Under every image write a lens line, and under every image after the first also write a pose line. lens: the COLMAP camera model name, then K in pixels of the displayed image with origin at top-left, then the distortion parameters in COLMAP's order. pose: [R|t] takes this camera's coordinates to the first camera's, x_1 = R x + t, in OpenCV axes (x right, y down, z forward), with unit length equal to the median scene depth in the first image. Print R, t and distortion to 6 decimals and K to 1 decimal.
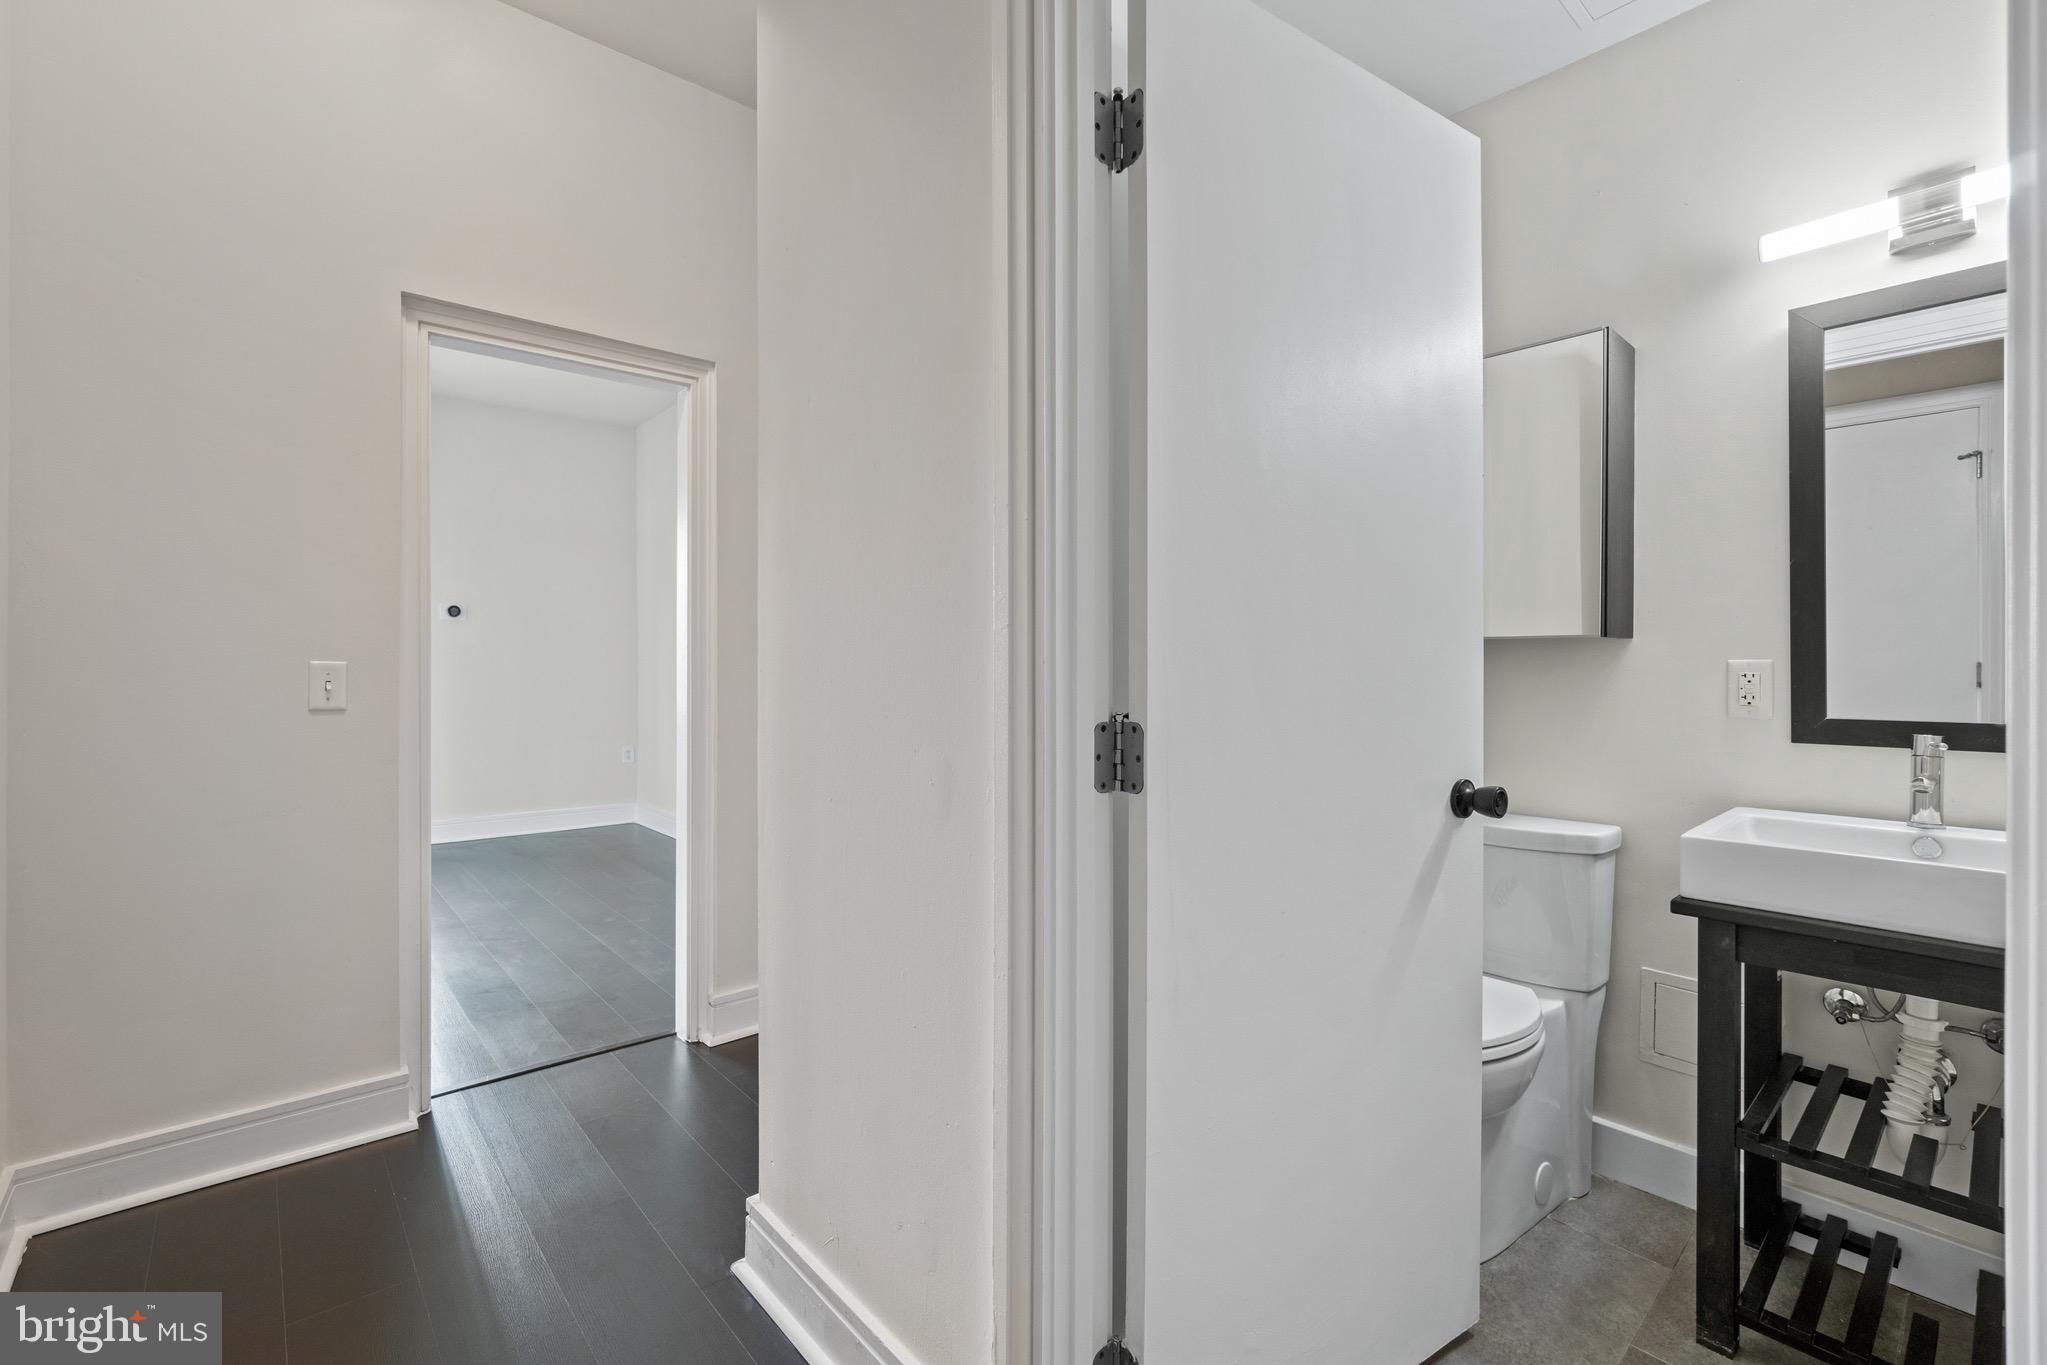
lens RADIAL K [[885.8, 0, 1017.3], [0, 885.8, 673.7], [0, 0, 1]] dist [-0.007580, 0.002923]
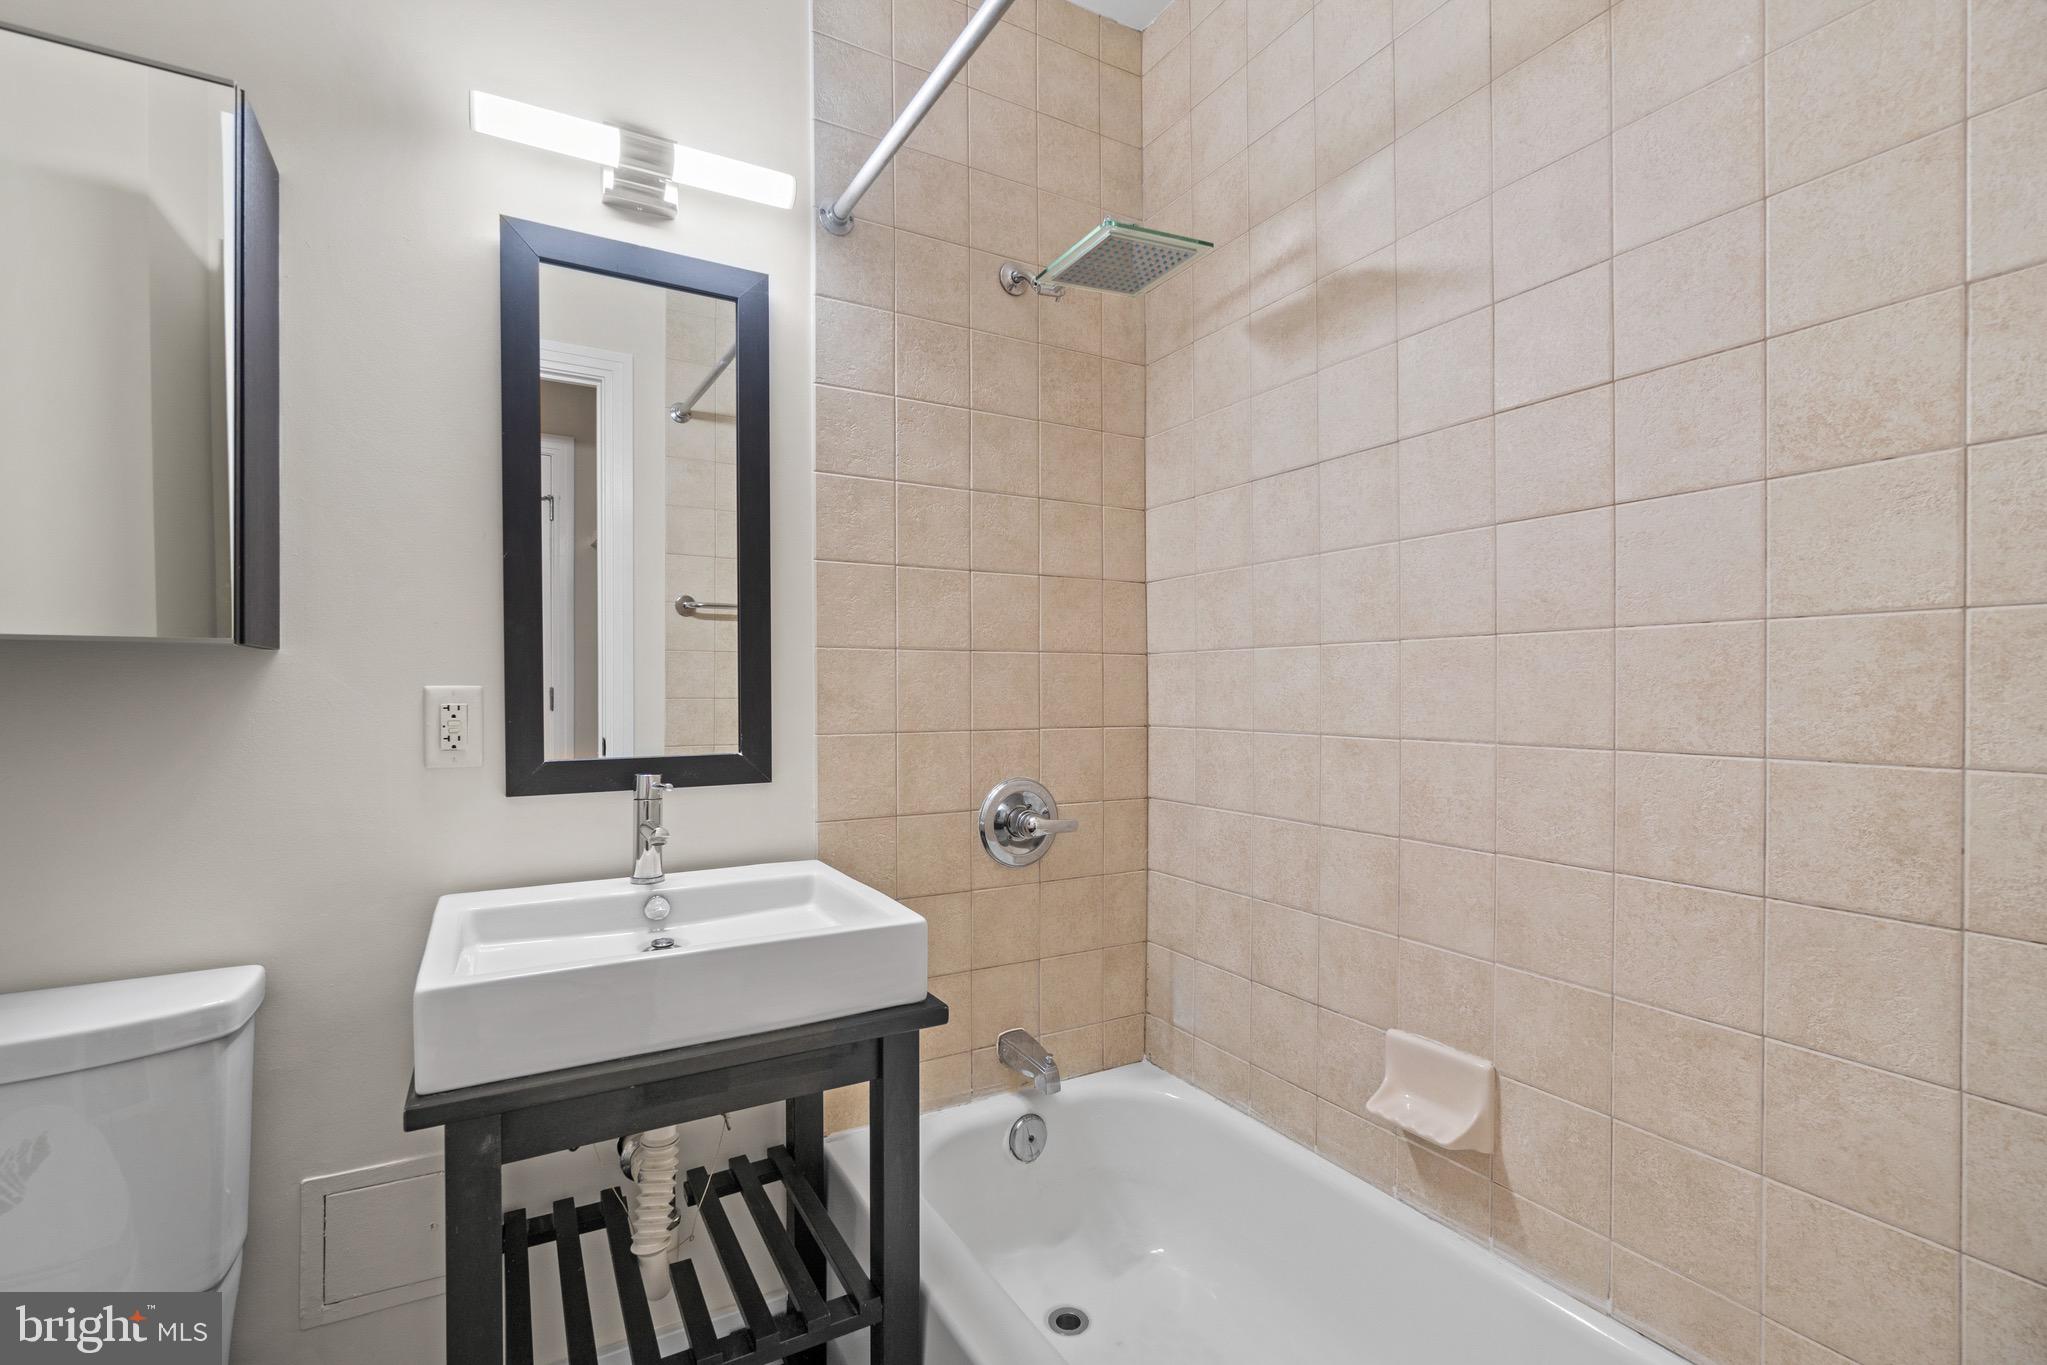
lens RADIAL K [[885.8, 0, 978.8], [0, 885.8, 688.4], [0, 0, 1]] dist [-0.007580, 0.002923]
pose [[0.217191, -0.004994, 0.976116, 0.236943], [0.008343, 0.999960, 0.003260, -0.012843], [-0.976093, 0.007436, 0.217224, 0.453619]]
